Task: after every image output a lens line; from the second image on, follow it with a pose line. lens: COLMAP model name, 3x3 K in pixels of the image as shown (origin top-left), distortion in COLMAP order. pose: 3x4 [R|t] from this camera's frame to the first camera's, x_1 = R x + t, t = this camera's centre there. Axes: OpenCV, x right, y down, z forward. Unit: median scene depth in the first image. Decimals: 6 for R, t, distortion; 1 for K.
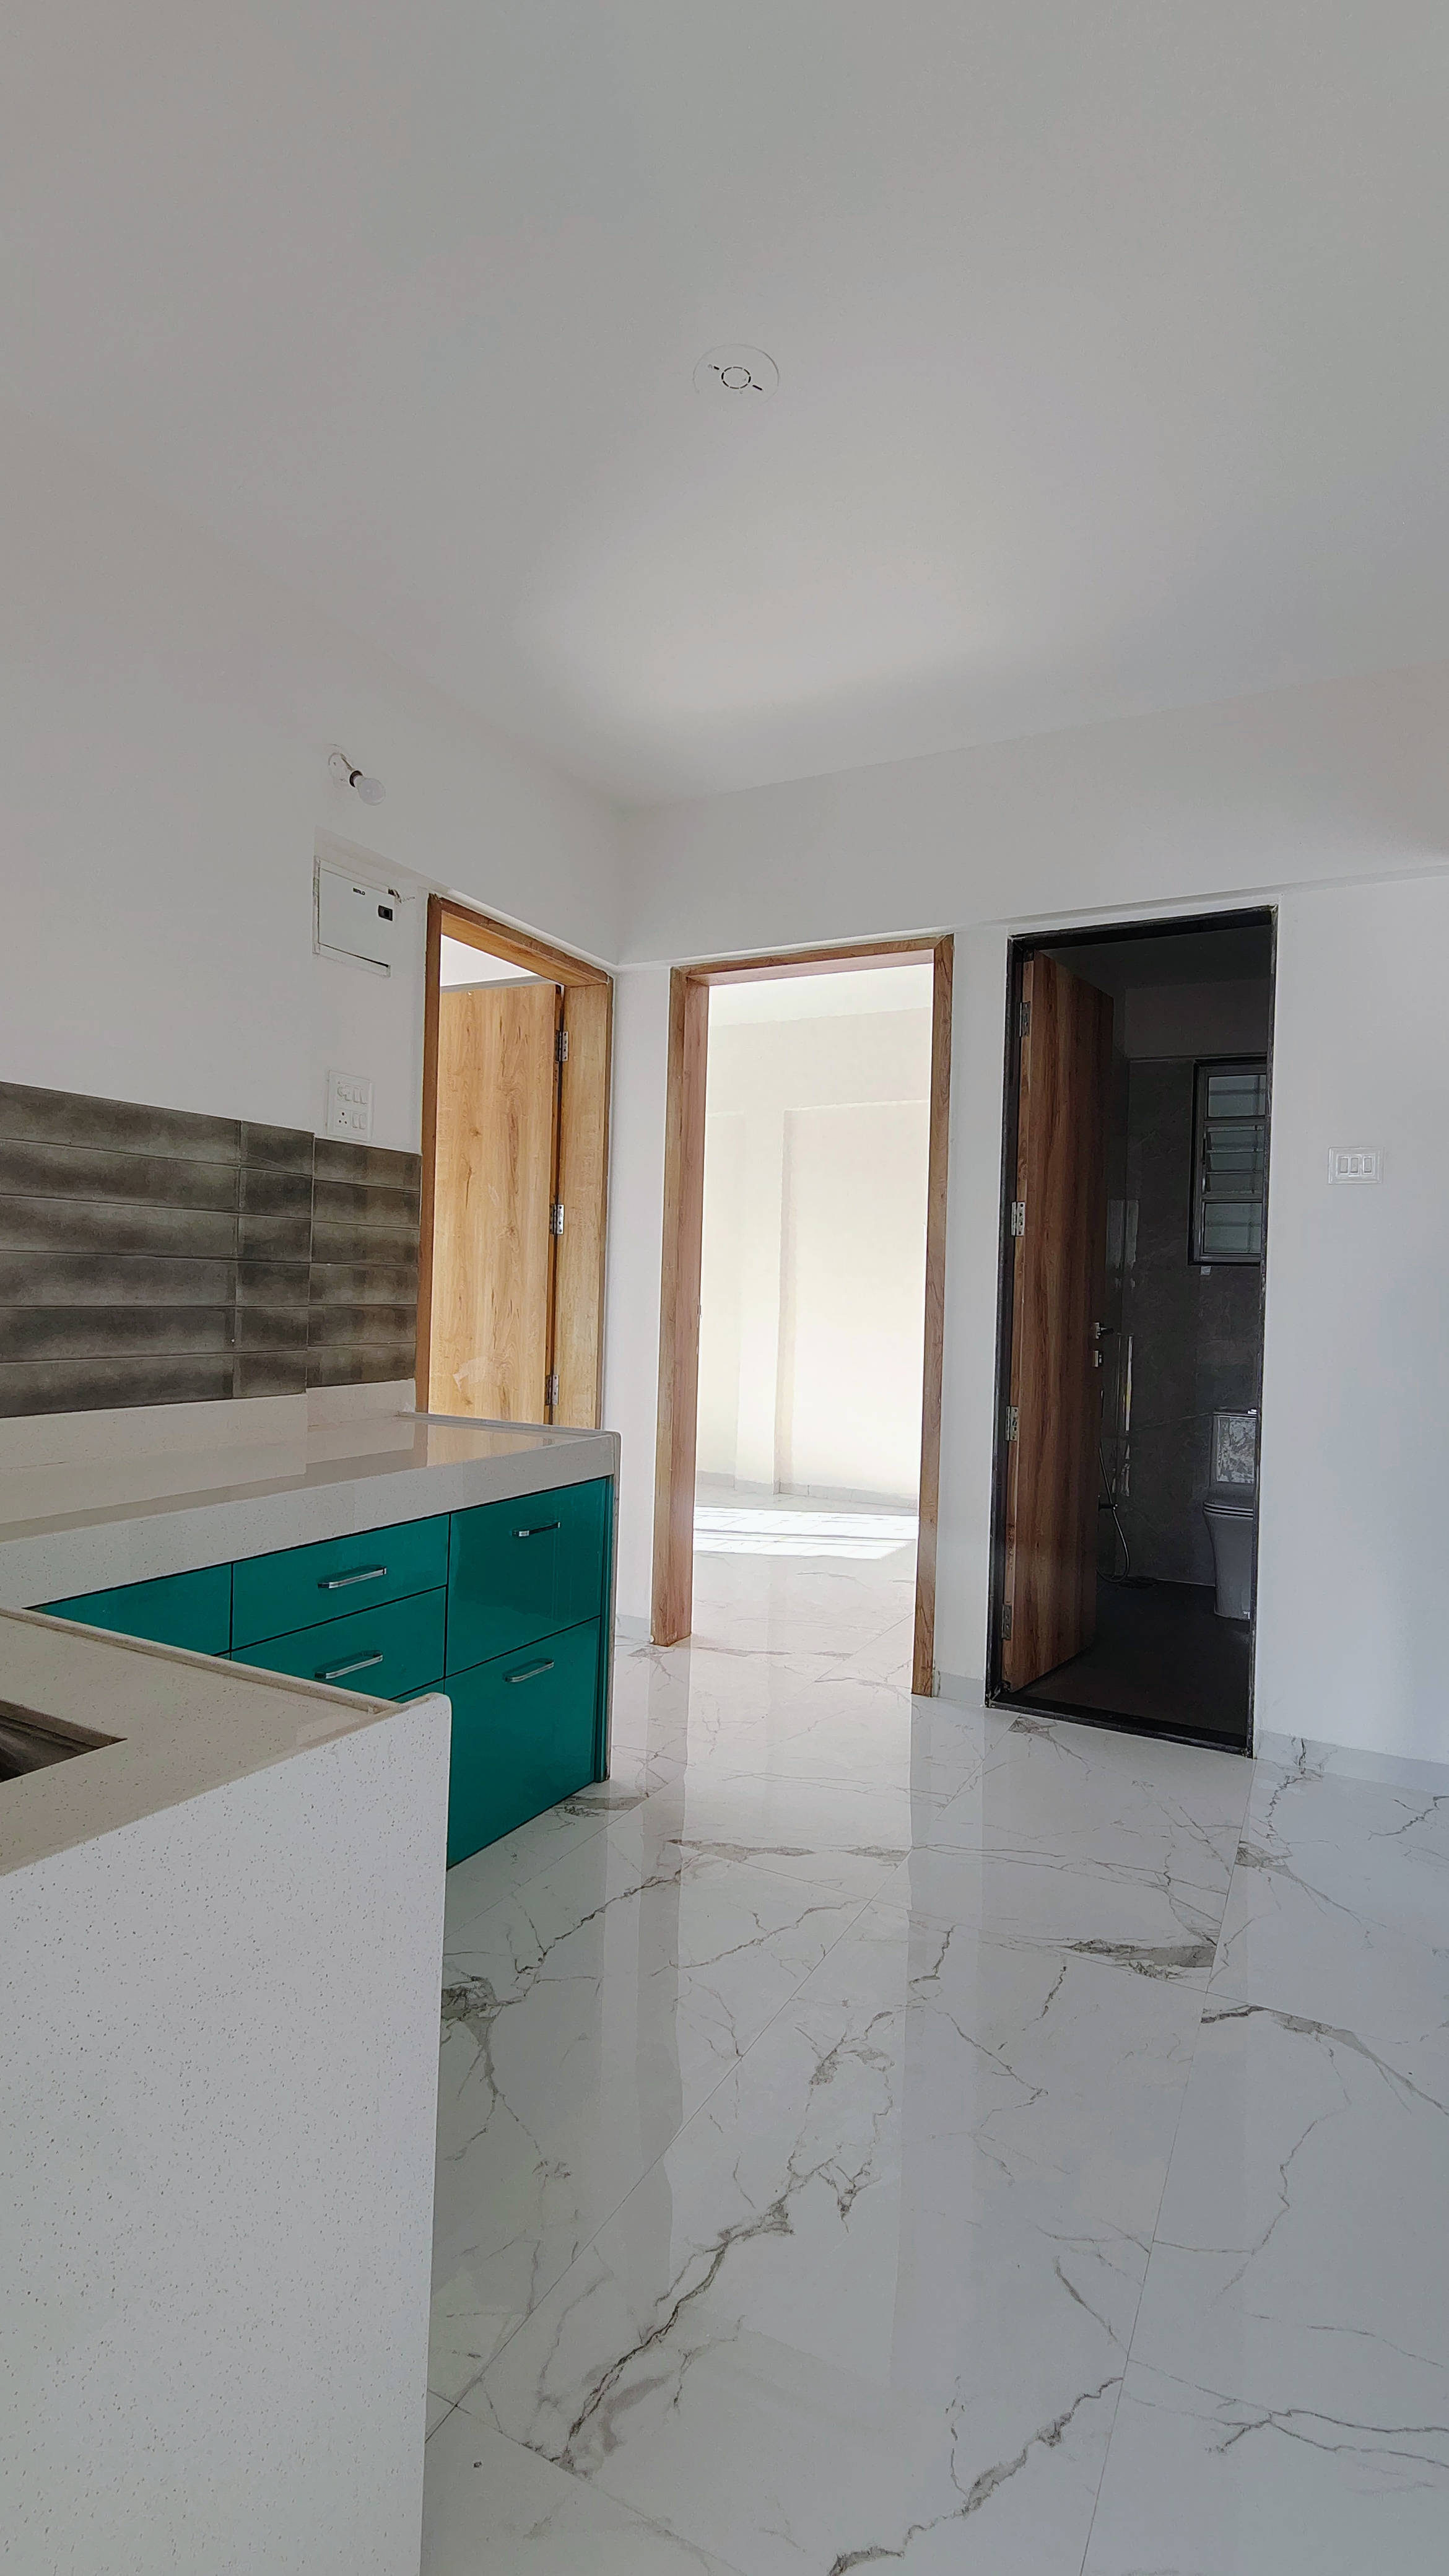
lens RADIAL K [[1198.4, 0, 729.7], [0, 1198.4, 1298.4], [0, 0, 1]] dist [0.002008, -0.001681]
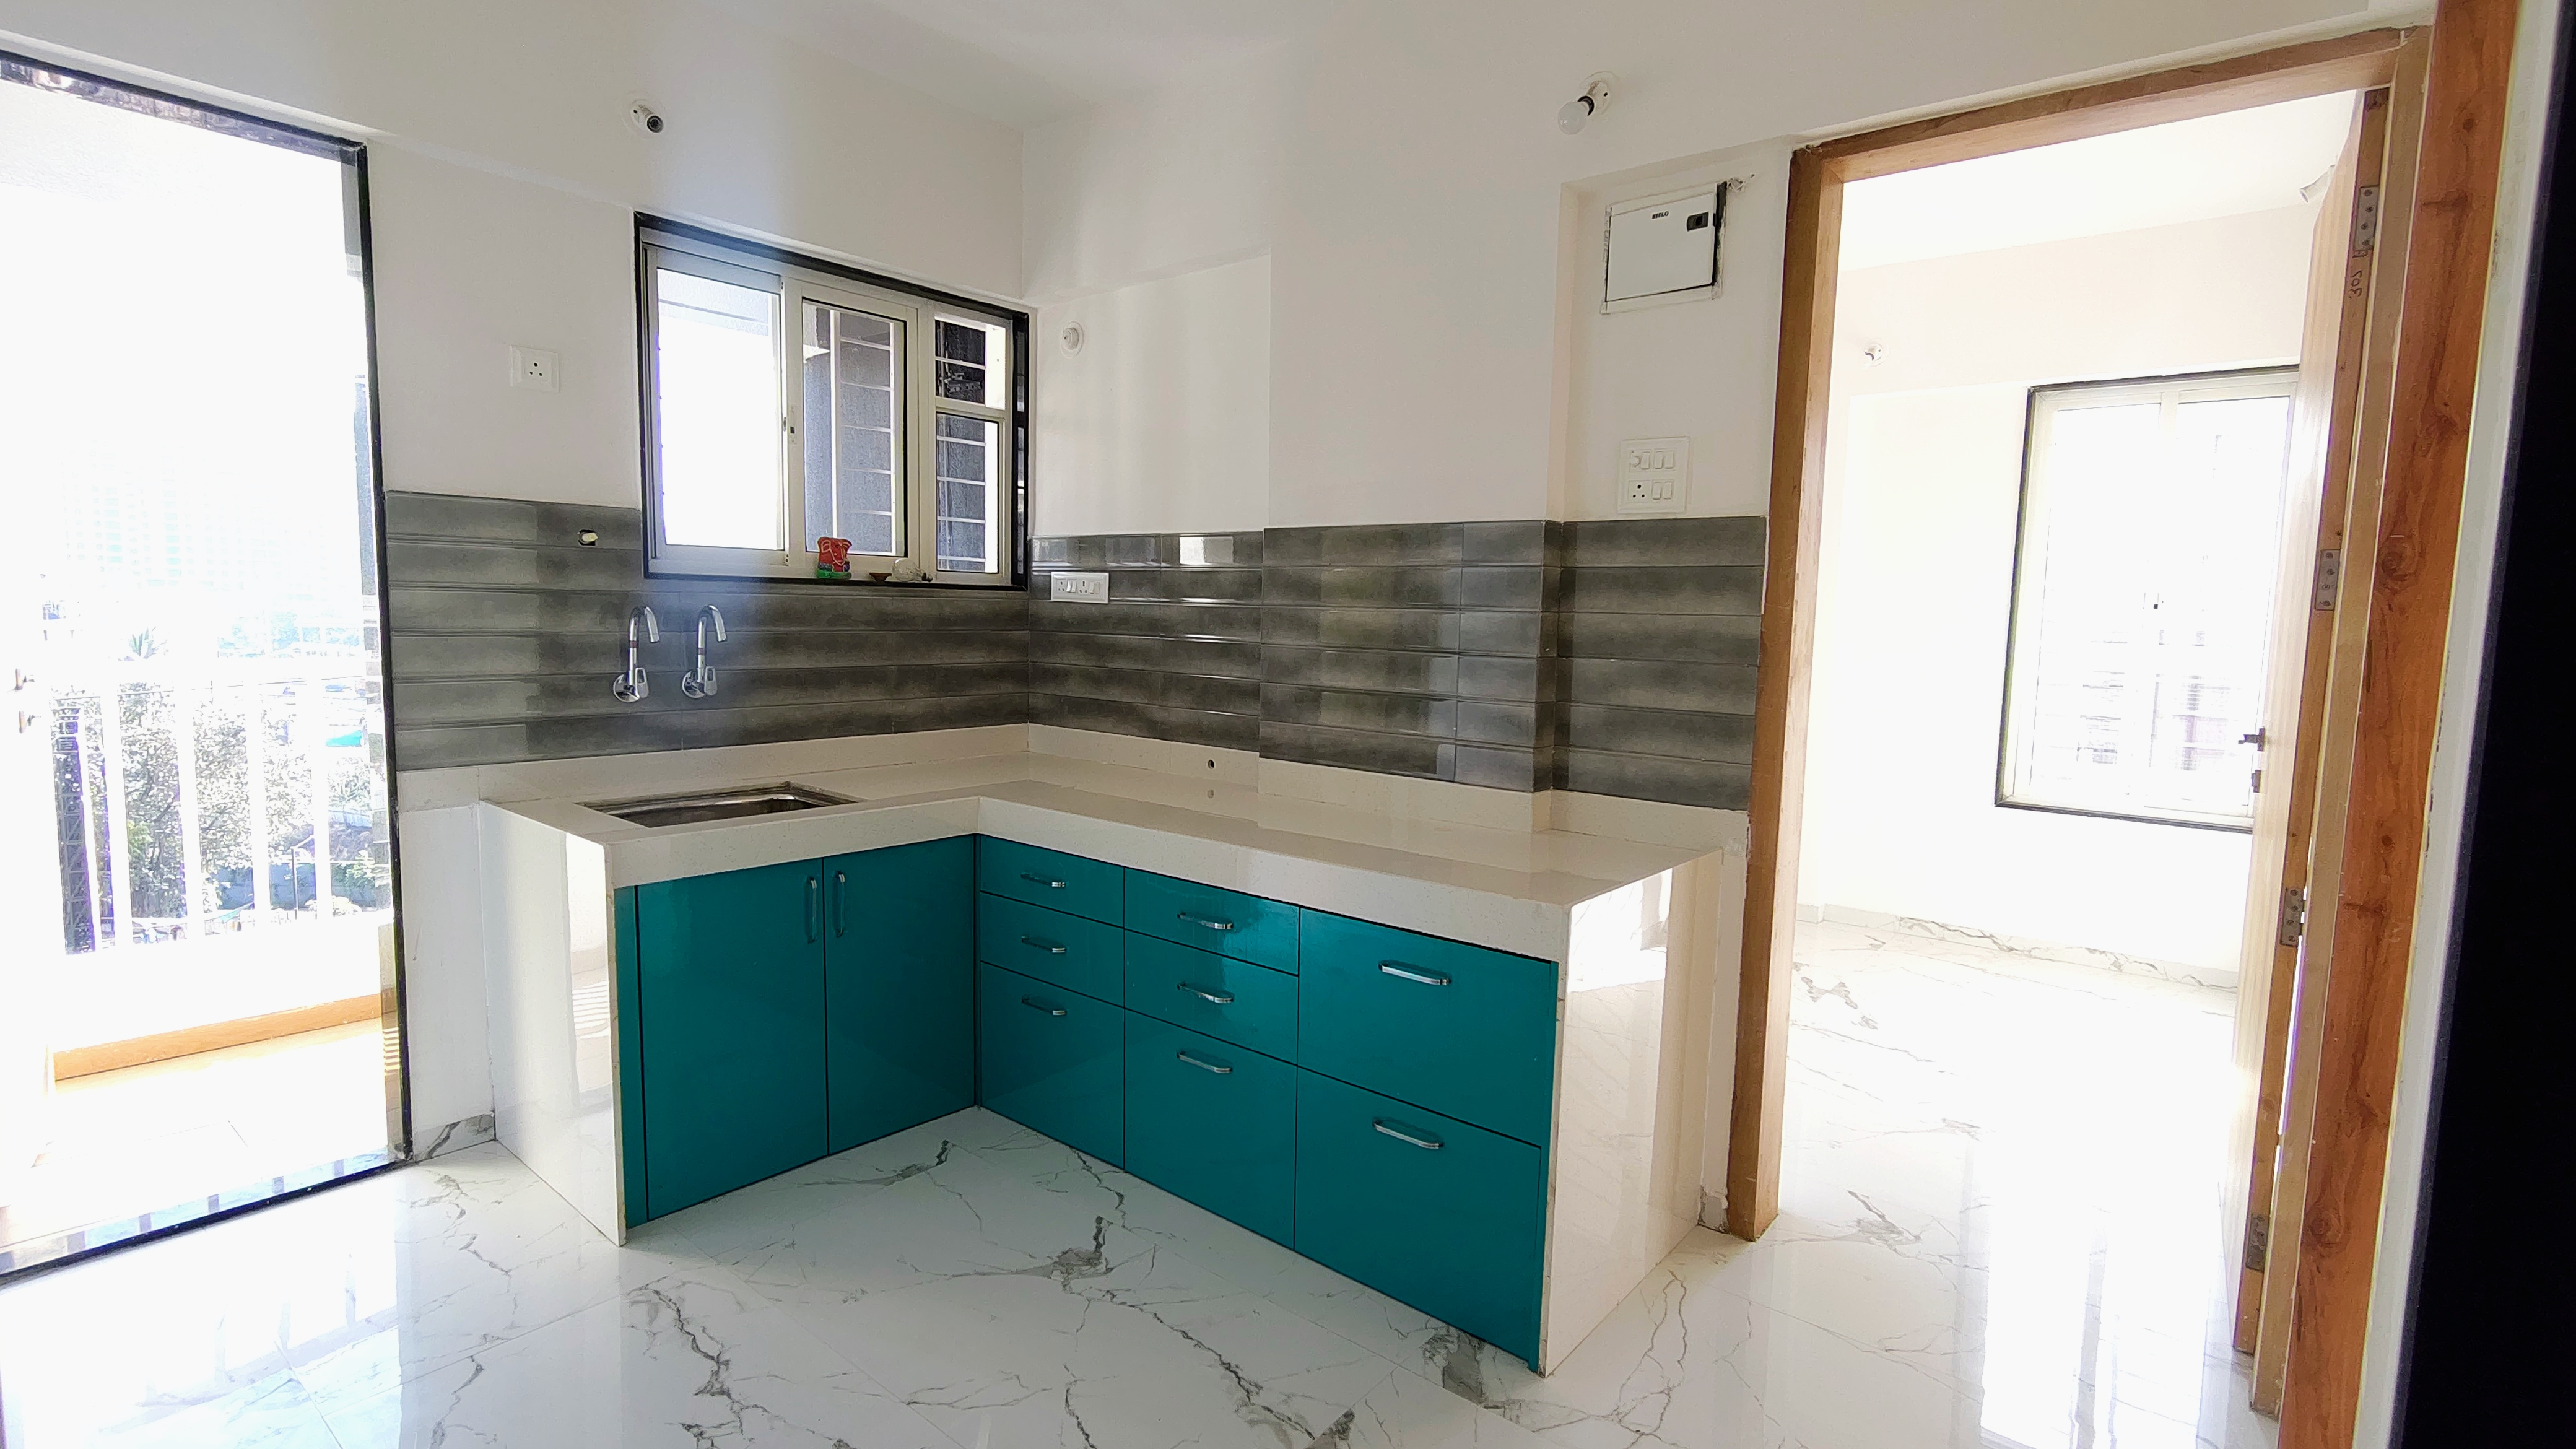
lens RADIAL K [[1198.4, 0, 1295.8], [0, 1198.4, 723.1], [0, 0, 1]] dist [0.002008, -0.001681]
pose [[-0.191995, 0.061260, -0.979482, 0.723911], [-0.039047, 0.996783, 0.069996, -0.042694], [0.980619, 0.051684, -0.188985, 1.152487]]
